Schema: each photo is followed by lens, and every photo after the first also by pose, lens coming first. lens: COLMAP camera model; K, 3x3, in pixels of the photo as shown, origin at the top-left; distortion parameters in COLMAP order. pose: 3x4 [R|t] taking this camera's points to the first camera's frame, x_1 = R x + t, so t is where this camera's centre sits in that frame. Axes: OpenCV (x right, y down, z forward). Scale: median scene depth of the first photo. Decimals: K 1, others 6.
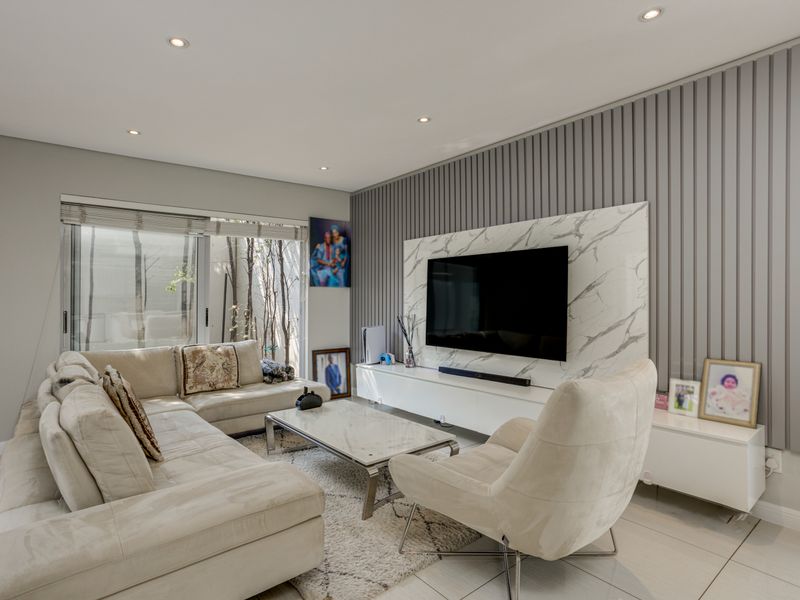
lens RADIAL K [[451.6, 0, 382.8], [0, 451.6, 297.8], [0, 0, 1]] dist [-0.048002, 0.025170]
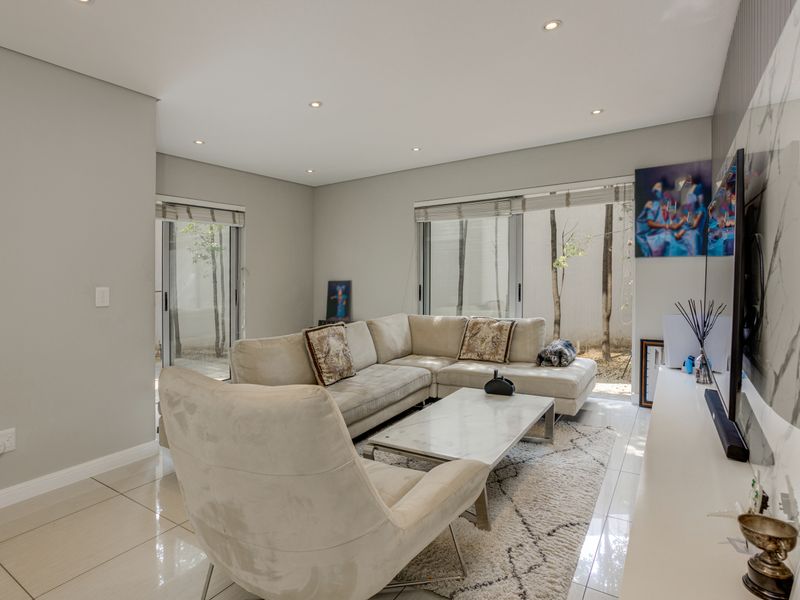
lens RADIAL K [[451.6, 0, 389.3], [0, 451.6, 273.1], [0, 0, 1]] dist [-0.048002, 0.025170]
pose [[0.293936, -0.010917, -0.955763, 0.536280], [0.015684, 0.999855, -0.006597, 0.000279], [0.955696, -0.013051, 0.294065, 0.426169]]
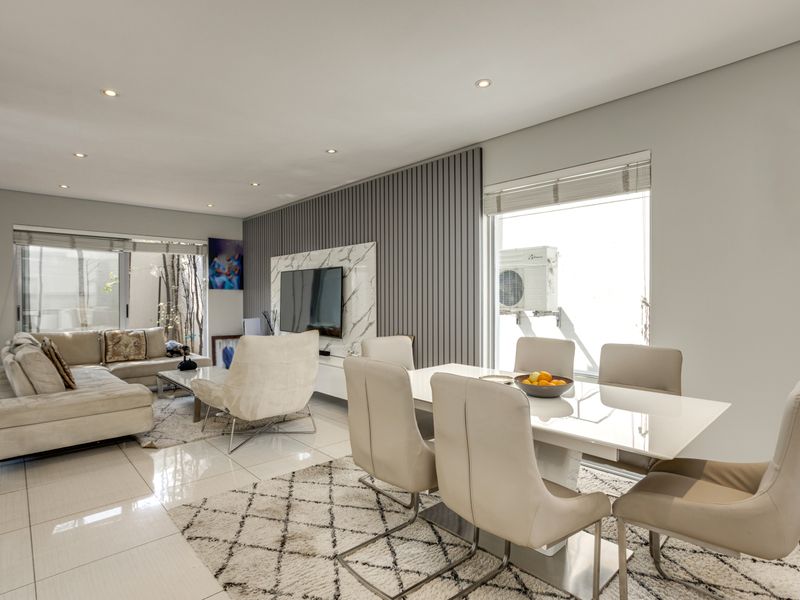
lens RADIAL K [[451.6, 0, 391.8], [0, 451.6, 314.7], [0, 0, 1]] dist [-0.048002, 0.025170]
pose [[0.997232, 0.005627, 0.074139, 0.339068], [-0.008414, 0.999268, 0.037326, -0.003950], [-0.073875, -0.037846, 0.996549, -0.456862]]
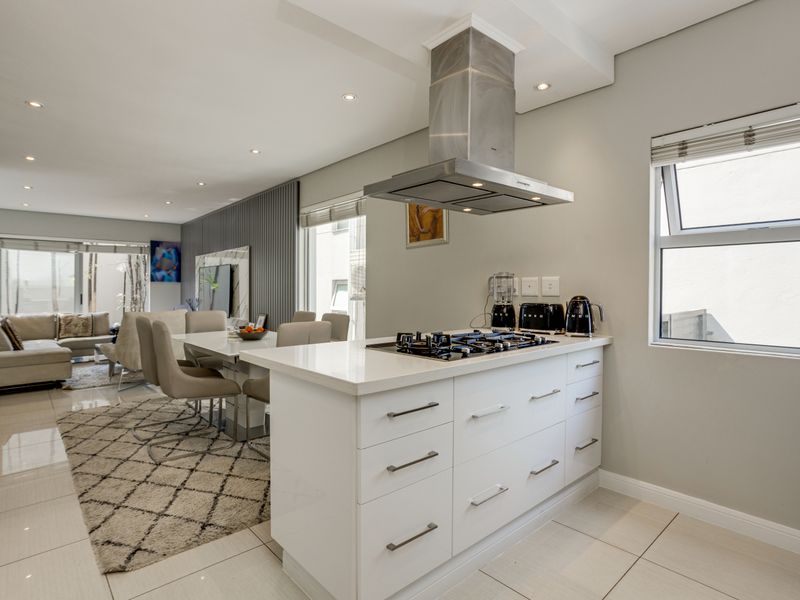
lens RADIAL K [[451.6, 0, 394.1], [0, 451.6, 298.1], [0, 0, 1]] dist [-0.048002, 0.025170]
pose [[0.997777, 0.002466, 0.066593, 0.751186], [-0.003500, 0.999875, 0.015402, 0.008403], [-0.066546, -0.015601, 0.997661, -0.856540]]
